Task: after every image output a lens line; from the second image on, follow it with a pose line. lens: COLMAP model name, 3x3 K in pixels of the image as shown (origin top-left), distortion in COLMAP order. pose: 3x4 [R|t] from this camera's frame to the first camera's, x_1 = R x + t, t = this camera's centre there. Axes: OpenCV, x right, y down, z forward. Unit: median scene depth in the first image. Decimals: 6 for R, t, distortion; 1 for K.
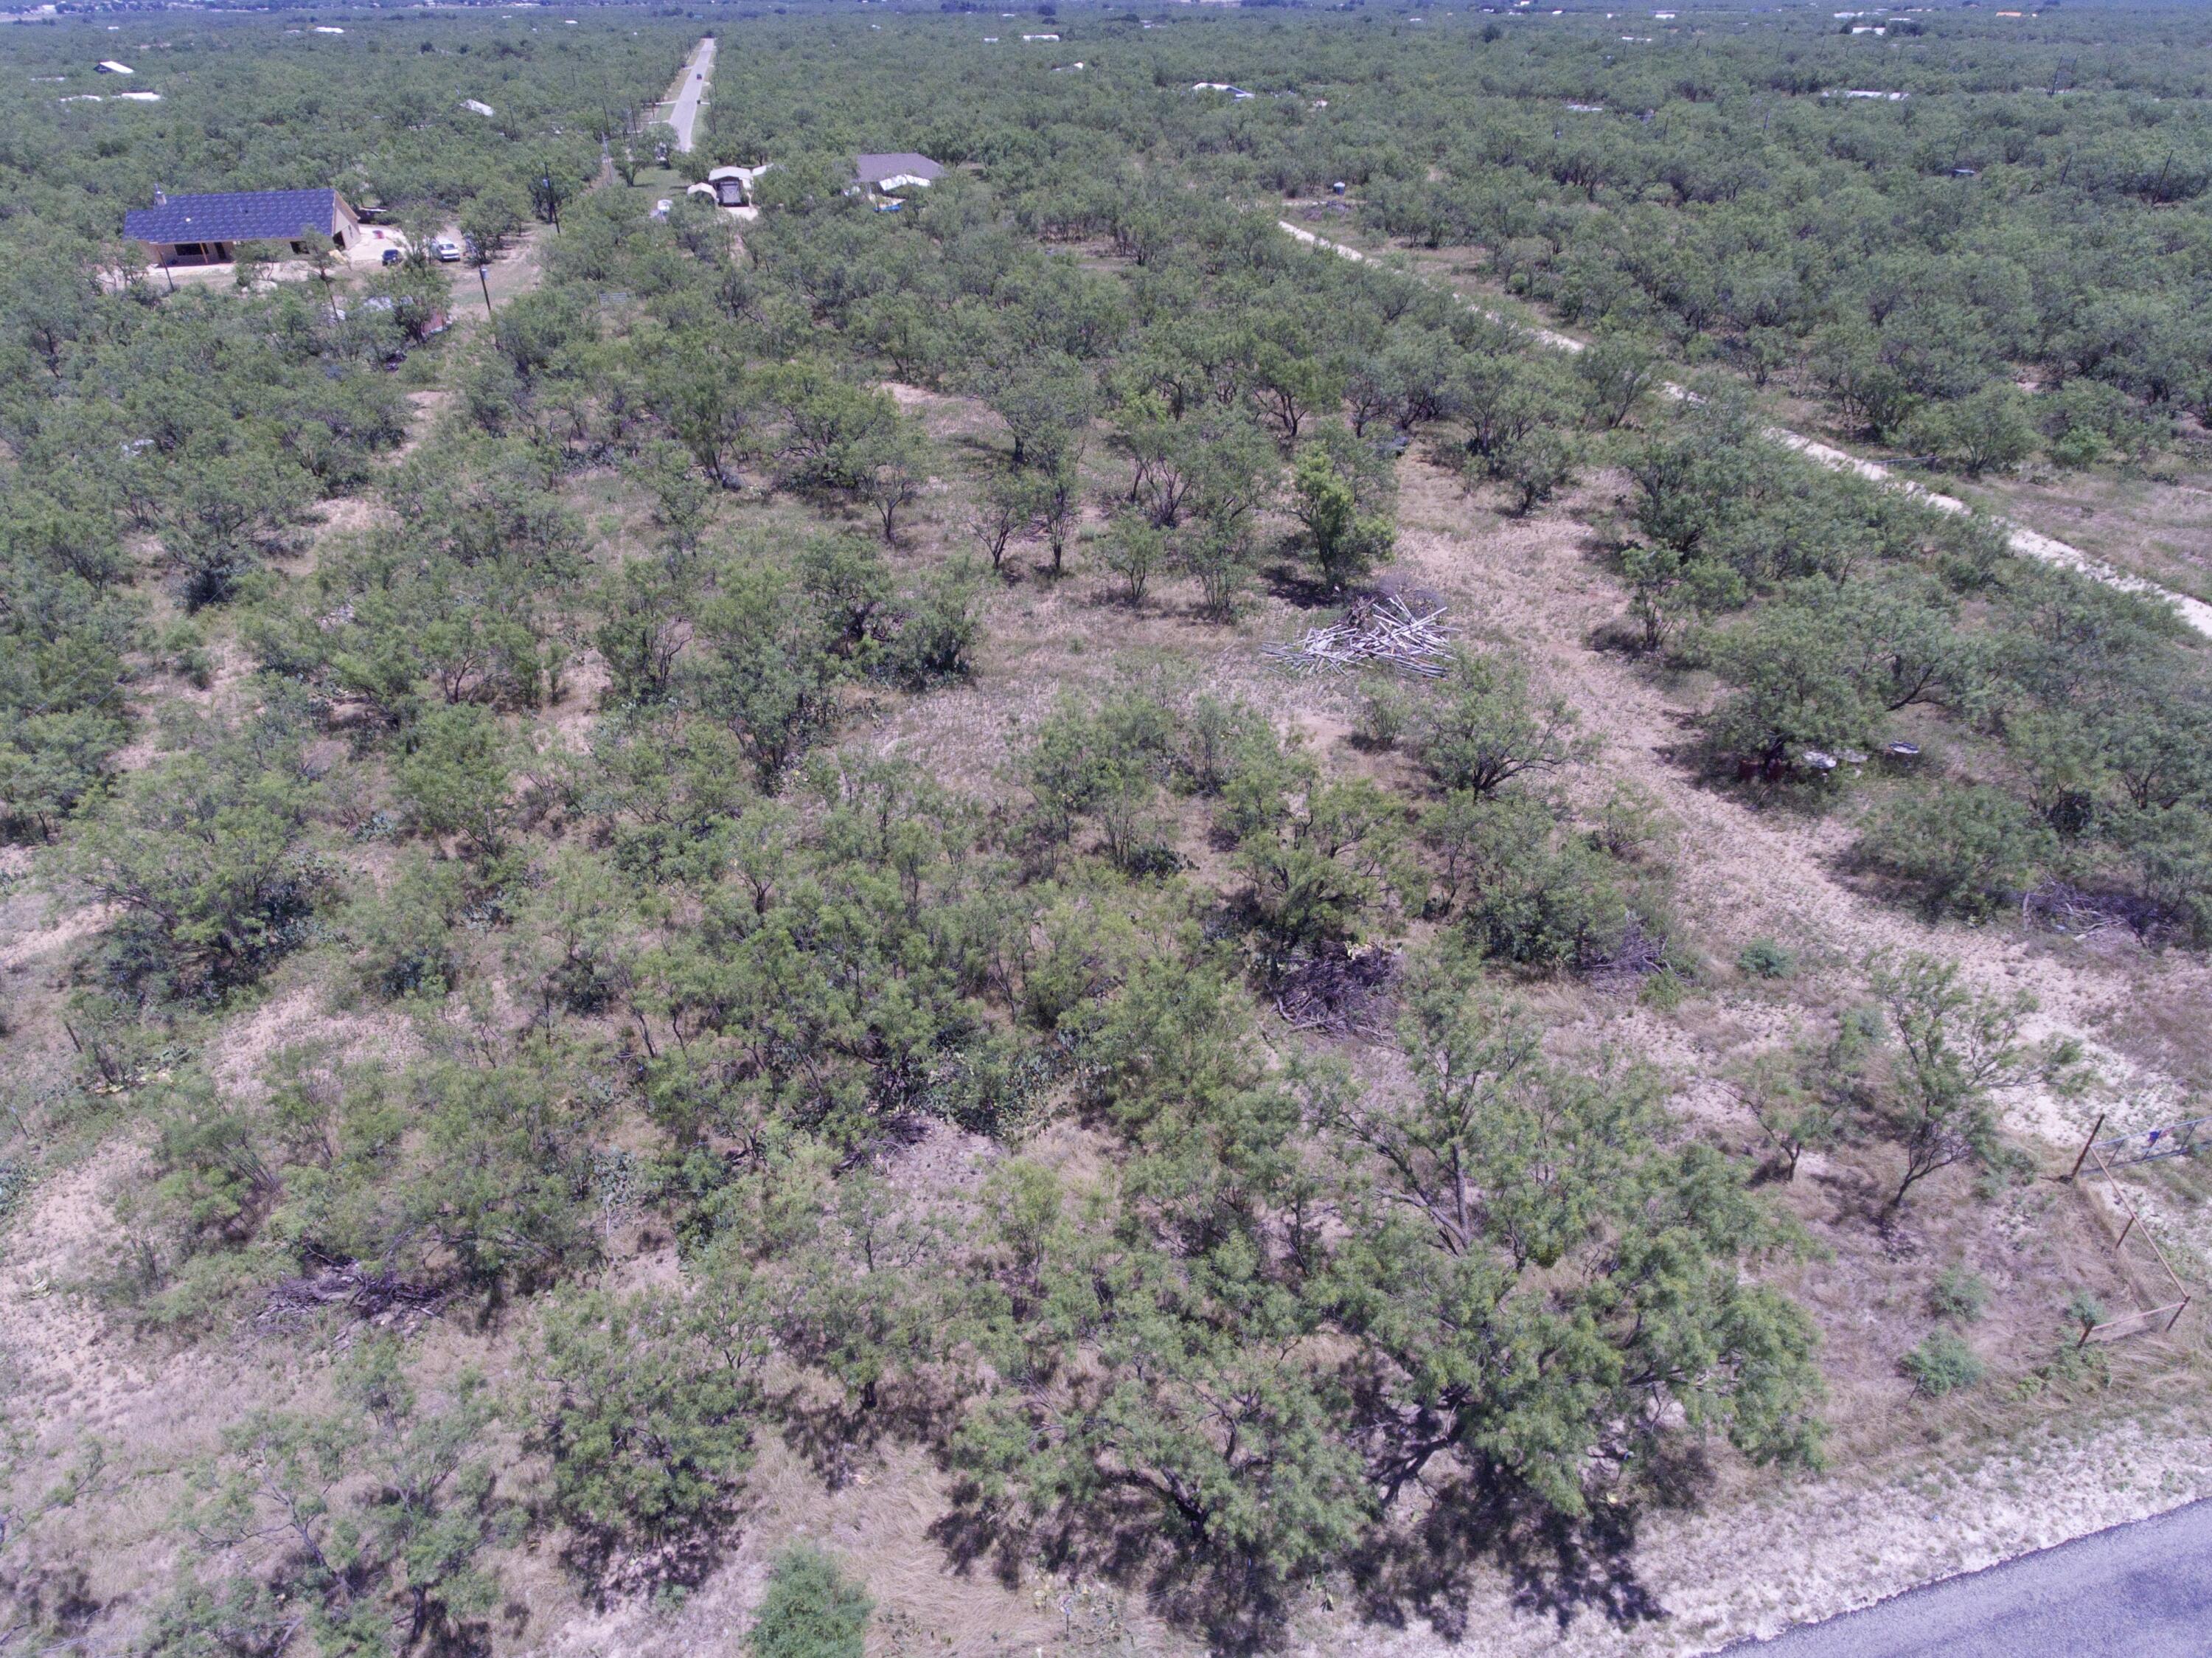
lens RADIAL K [[1311.4, 0, 1092.0], [0, 1311.4, 822.9], [0, 0, 1]] dist [-0.005242, 0.000109]
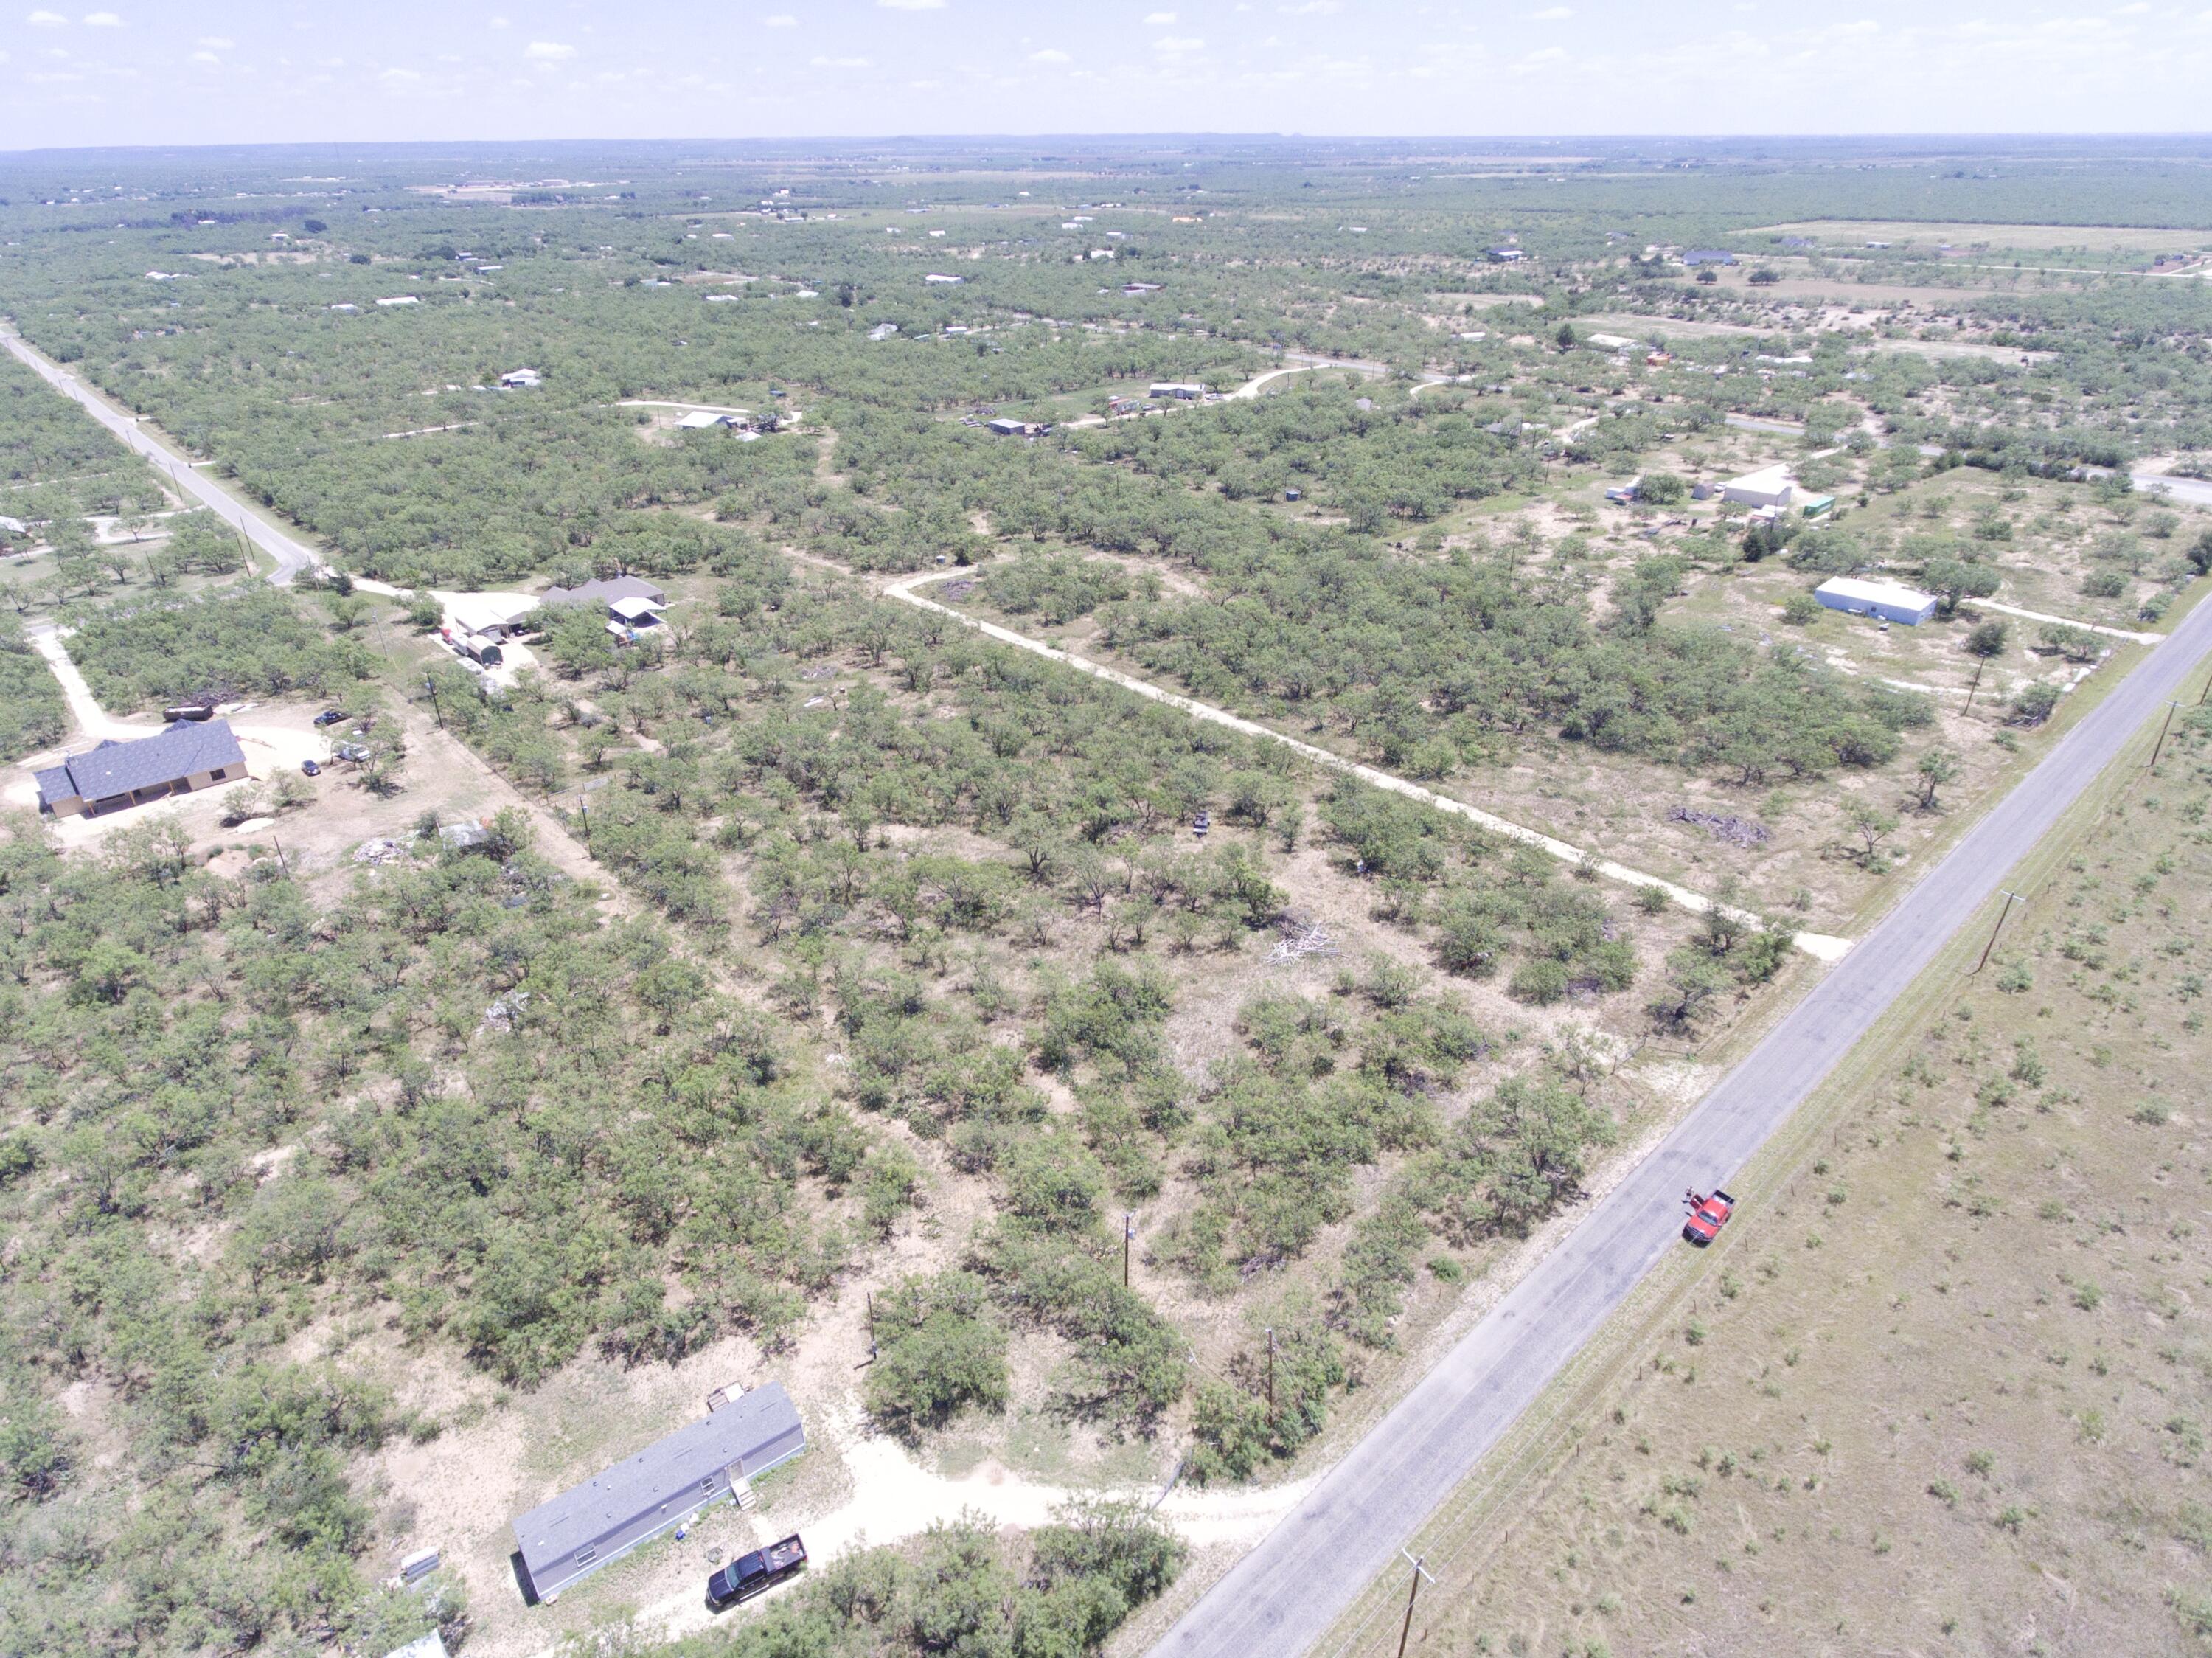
lens RADIAL K [[1311.4, 0, 1092.0], [0, 1311.4, 822.9], [0, 0, 1]] dist [-0.005242, 0.000109]
pose [[0.878402, -0.228459, 0.419780, -1.525536], [0.265632, 0.963562, -0.031438, -0.537672], [-0.397302, 0.139122, 0.907081, -1.471212]]
